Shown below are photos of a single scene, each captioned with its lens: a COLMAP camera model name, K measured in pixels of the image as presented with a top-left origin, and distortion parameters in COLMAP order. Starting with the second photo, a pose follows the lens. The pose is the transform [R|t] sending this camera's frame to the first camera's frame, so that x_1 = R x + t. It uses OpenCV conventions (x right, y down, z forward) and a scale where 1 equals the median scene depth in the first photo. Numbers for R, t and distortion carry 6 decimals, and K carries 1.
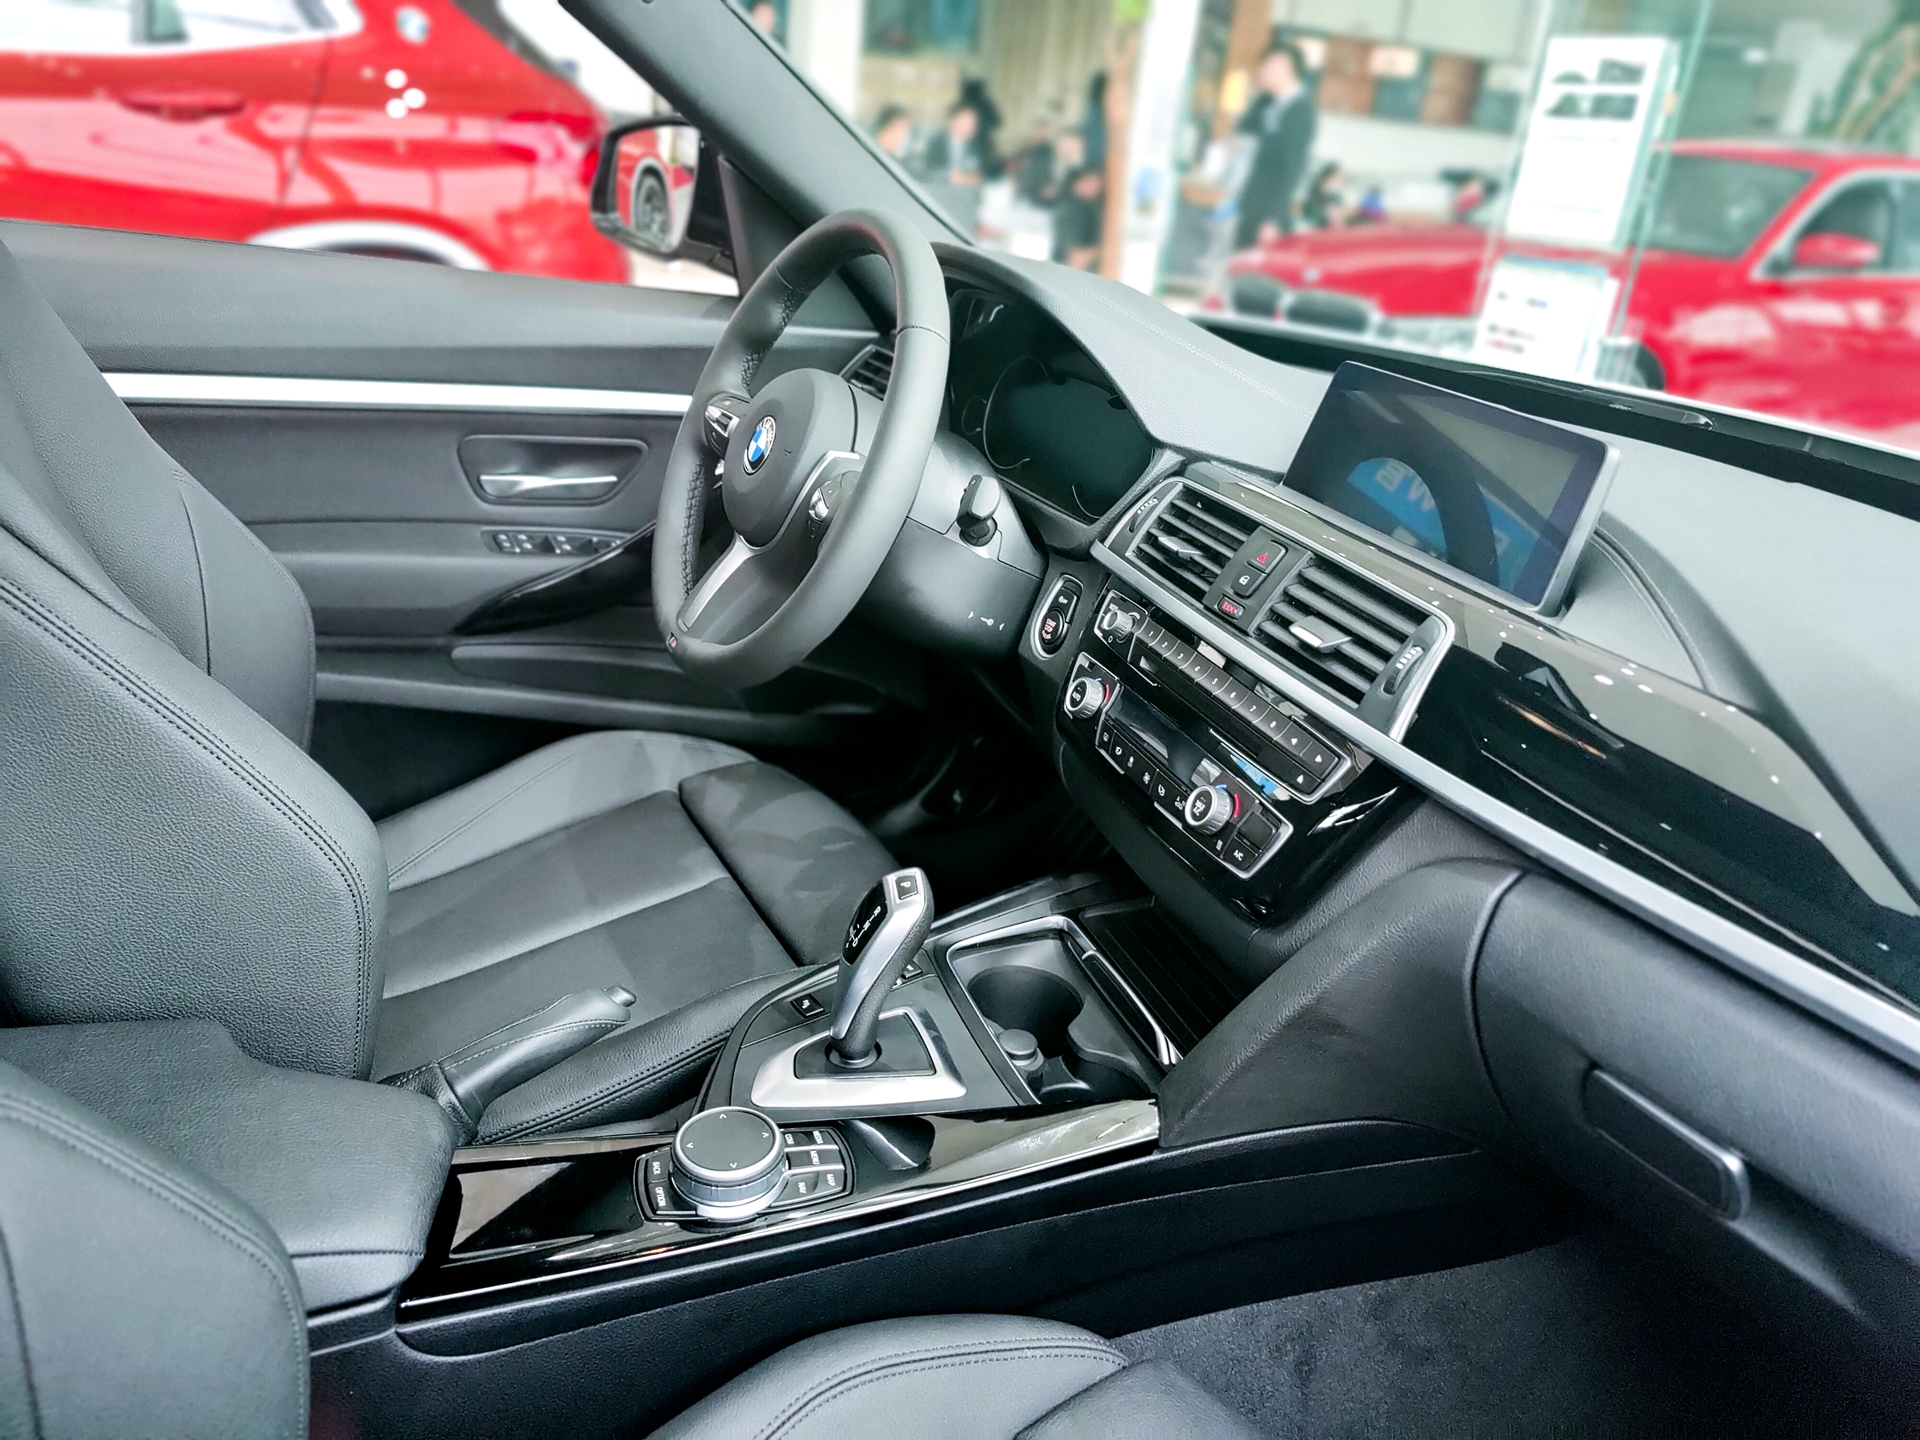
lens RADIAL K [[1433.3, 0, 950.3], [0, 1433.3, 709.8], [0, 0, 1]] dist [0.075418, -0.082711]
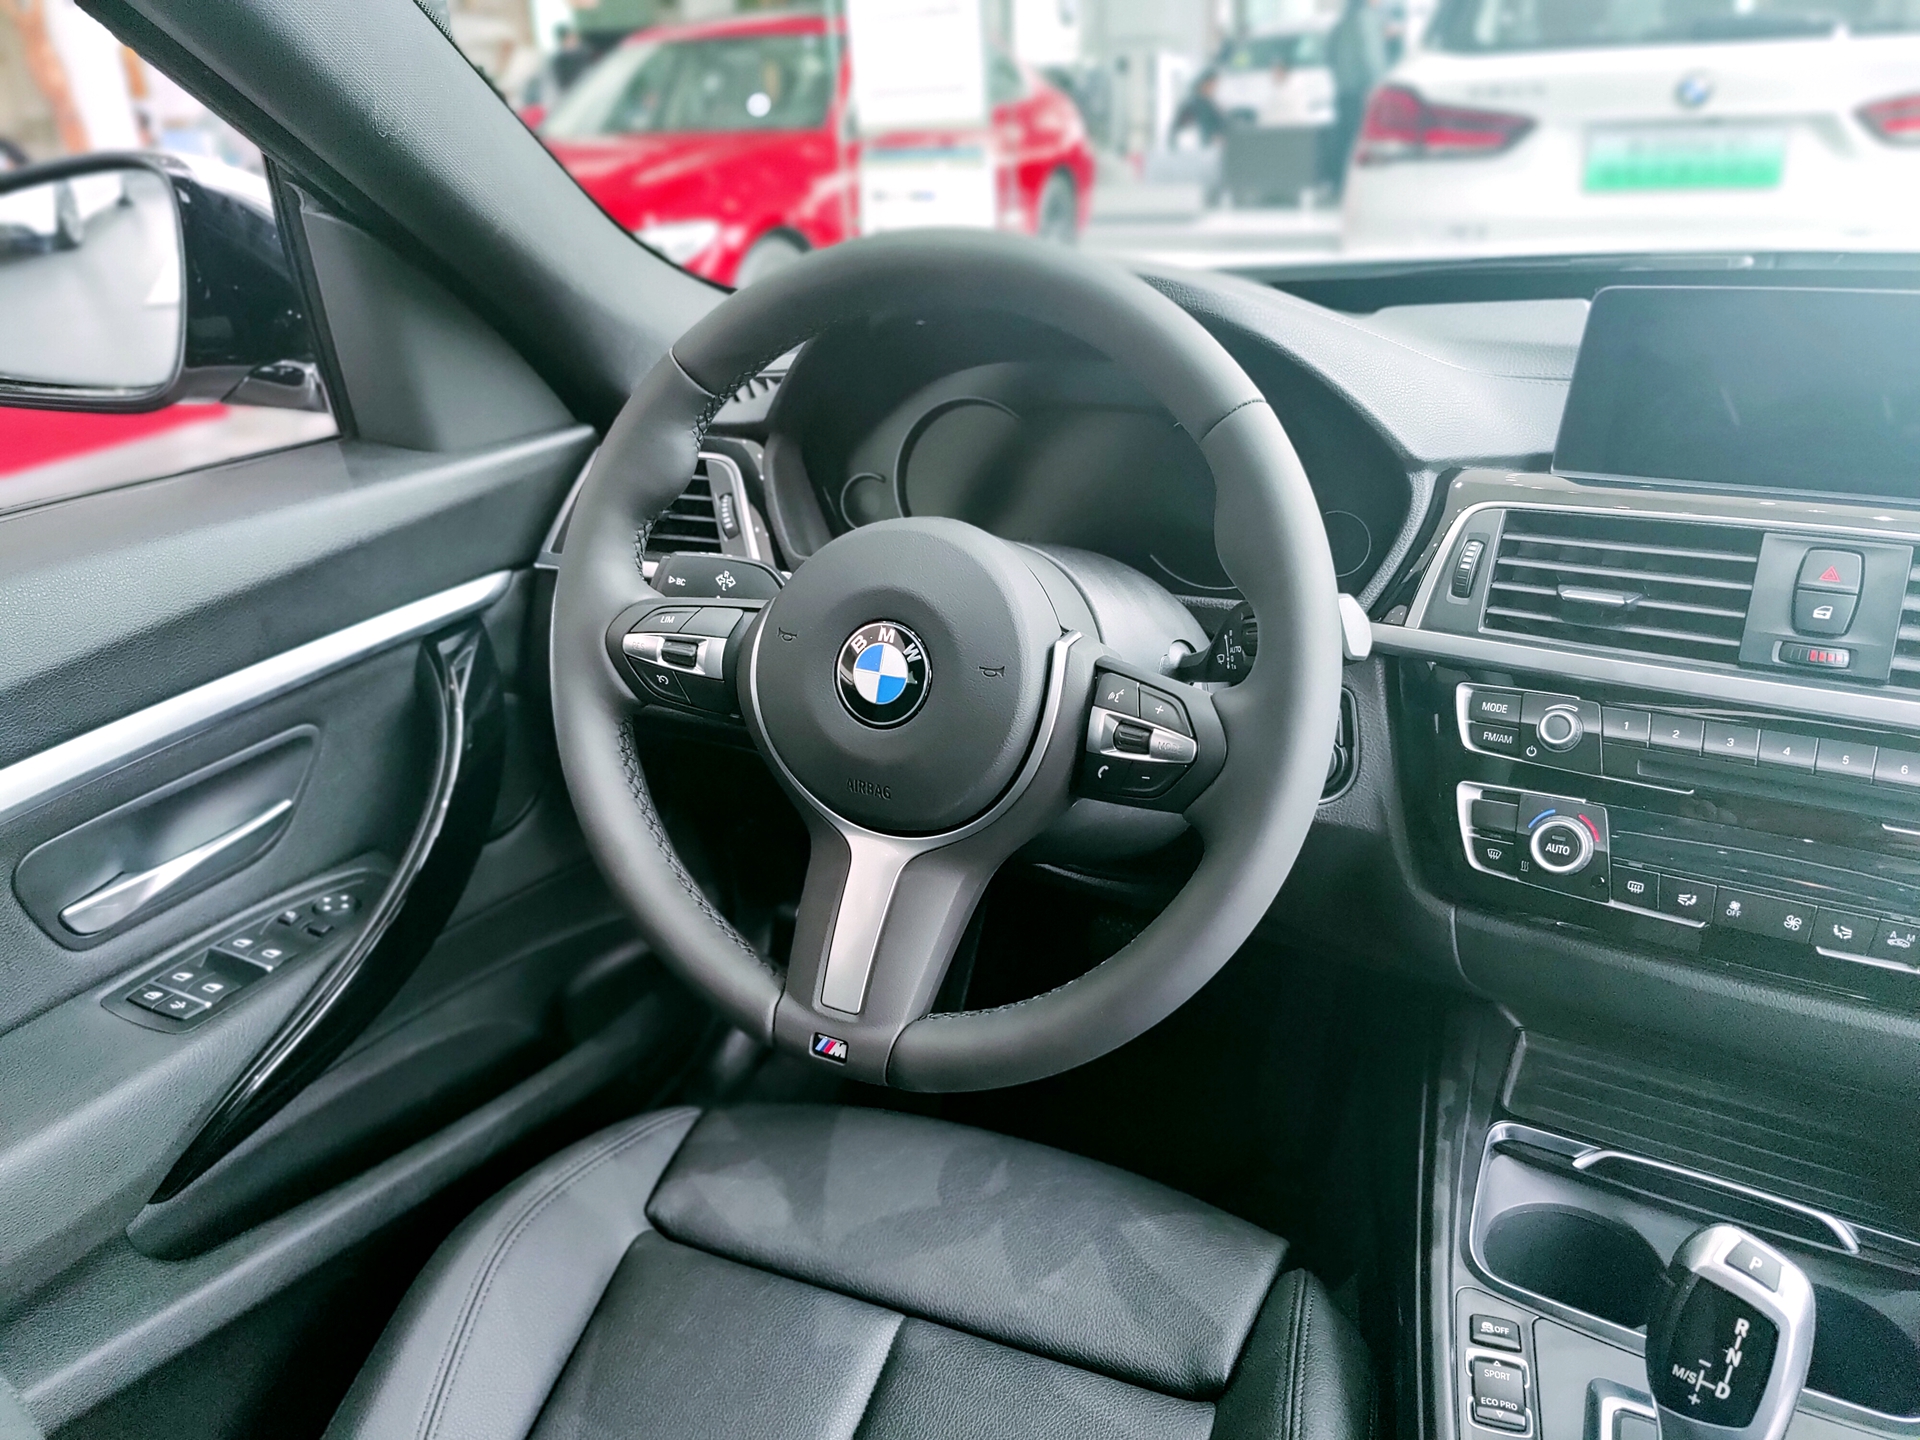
lens RADIAL K [[1433.3, 0, 950.3], [0, 1433.3, 709.8], [0, 0, 1]] dist [0.075418, -0.082711]
pose [[0.764364, -0.382996, 0.518712, -0.451919], [0.355735, 0.921449, 0.156156, -0.272448], [-0.537773, 0.065164, 0.840568, 0.546106]]
